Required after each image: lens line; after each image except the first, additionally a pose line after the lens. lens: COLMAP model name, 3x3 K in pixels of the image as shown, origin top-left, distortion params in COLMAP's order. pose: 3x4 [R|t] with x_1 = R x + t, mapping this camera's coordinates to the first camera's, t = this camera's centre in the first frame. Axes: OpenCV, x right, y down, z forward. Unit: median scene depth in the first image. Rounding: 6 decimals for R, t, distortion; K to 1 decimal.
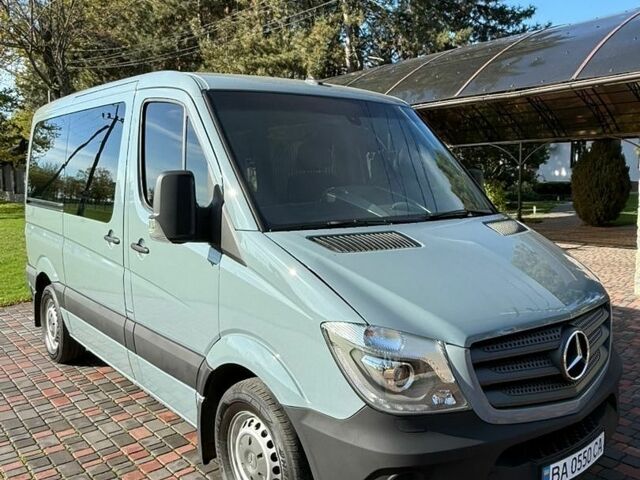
lens RADIAL K [[524.8, 0, 320.0], [0, 524.8, 240.0], [0, 0, 1]] dist [-0.042678, -0.004890]
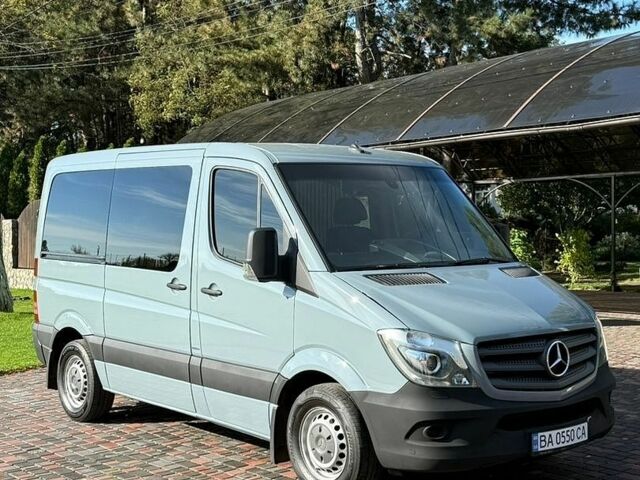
lens RADIAL K [[801.1, 0, 320.0], [0, 801.1, 240.0], [0, 0, 1]] dist [-0.079692, 0.035330]
pose [[0.999990, -0.002226, 0.003973, -0.136196], [0.002623, 0.994680, -0.102979, 0.110336], [-0.003723, 0.102988, 0.994676, -1.031185]]
